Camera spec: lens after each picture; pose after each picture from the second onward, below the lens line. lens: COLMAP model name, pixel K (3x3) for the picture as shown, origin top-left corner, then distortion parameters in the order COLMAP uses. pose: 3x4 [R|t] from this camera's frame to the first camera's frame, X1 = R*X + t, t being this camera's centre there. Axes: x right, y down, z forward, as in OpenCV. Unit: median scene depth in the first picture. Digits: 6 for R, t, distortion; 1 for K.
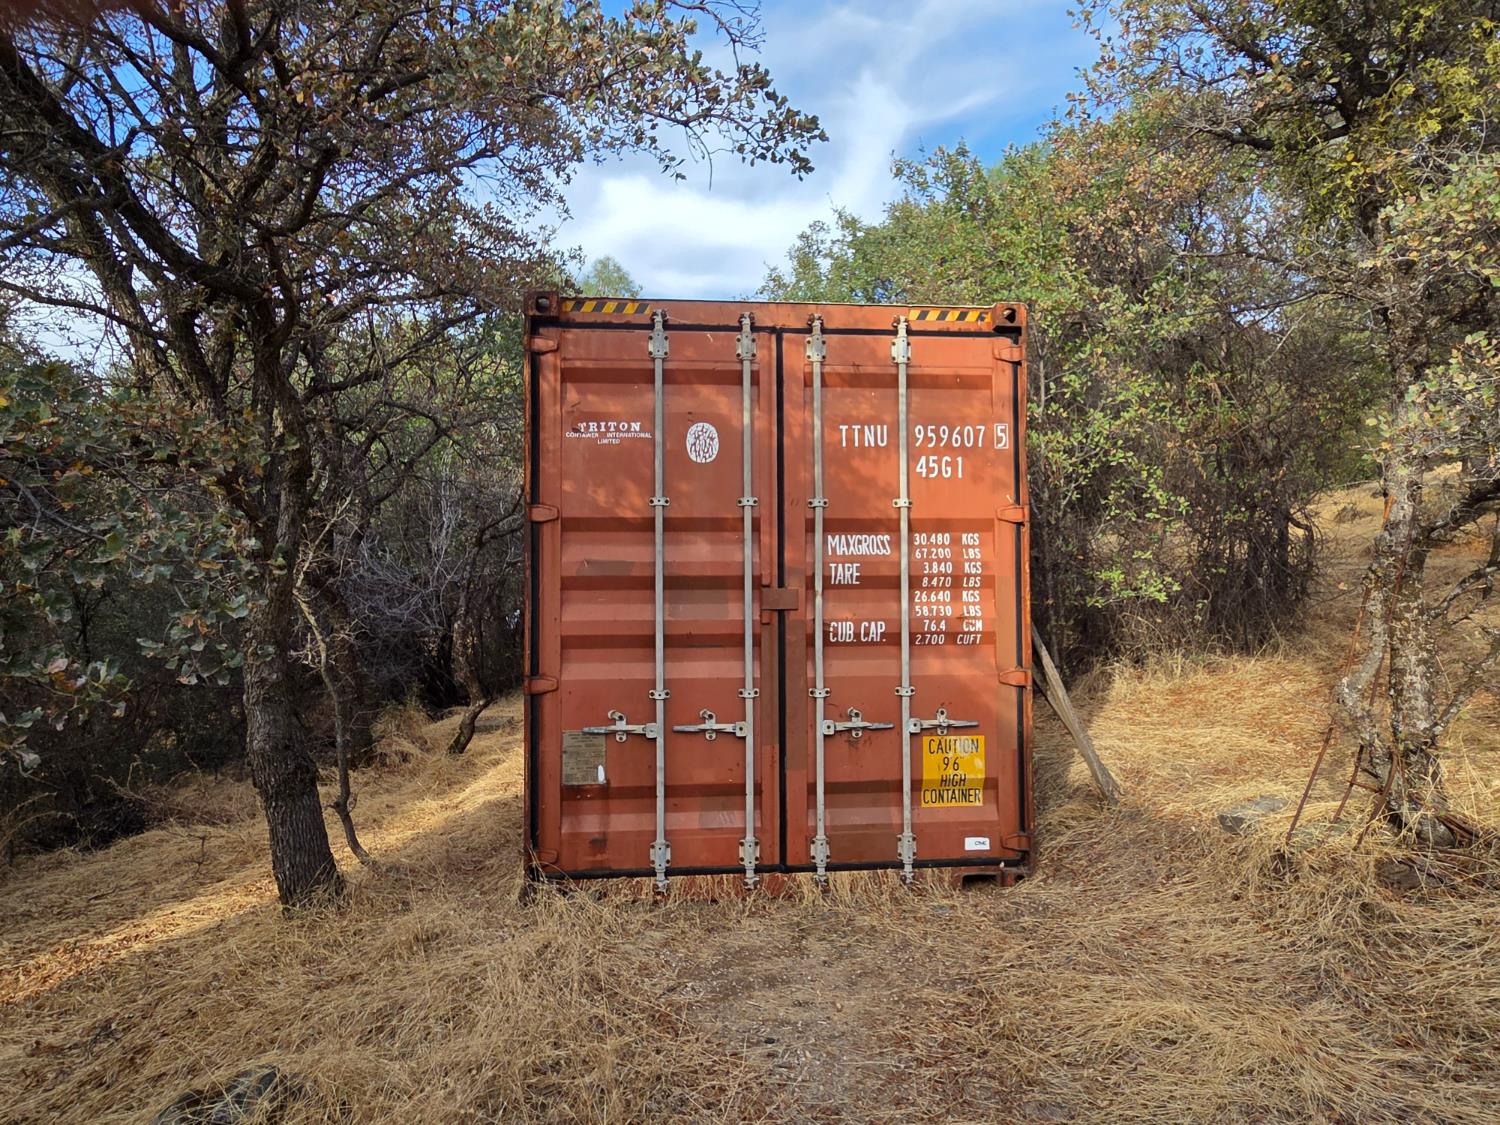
lens RADIAL K [[881.7, 0, 754.1], [0, 881.7, 564.4], [0, 0, 1]] dist [0.002421, -0.002044]
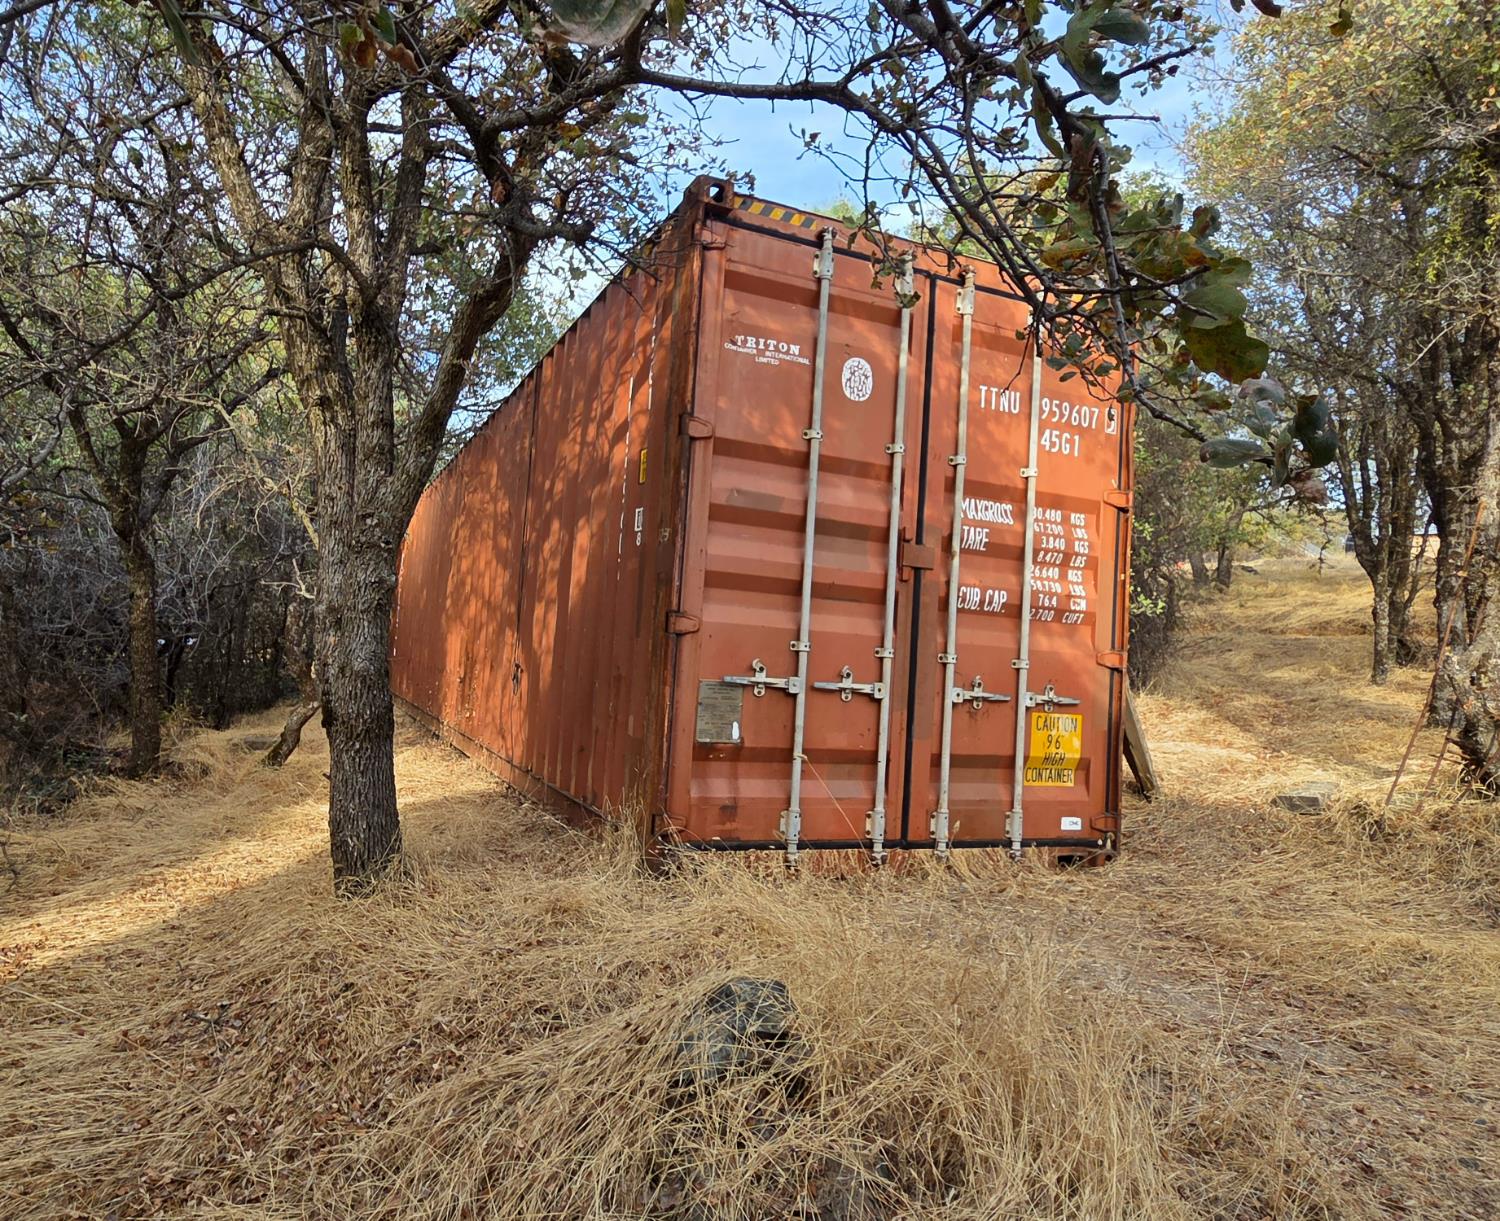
lens RADIAL K [[956.4, 0, 705.8], [0, 956.4, 607.3], [0, 0, 1]] dist [0.001065, -0.000997]
pose [[0.952212, 0.084850, 0.293416, -0.481882], [-0.077524, 0.996321, -0.036529, 0.148210], [-0.295436, 0.012037, 0.955287, 0.093848]]
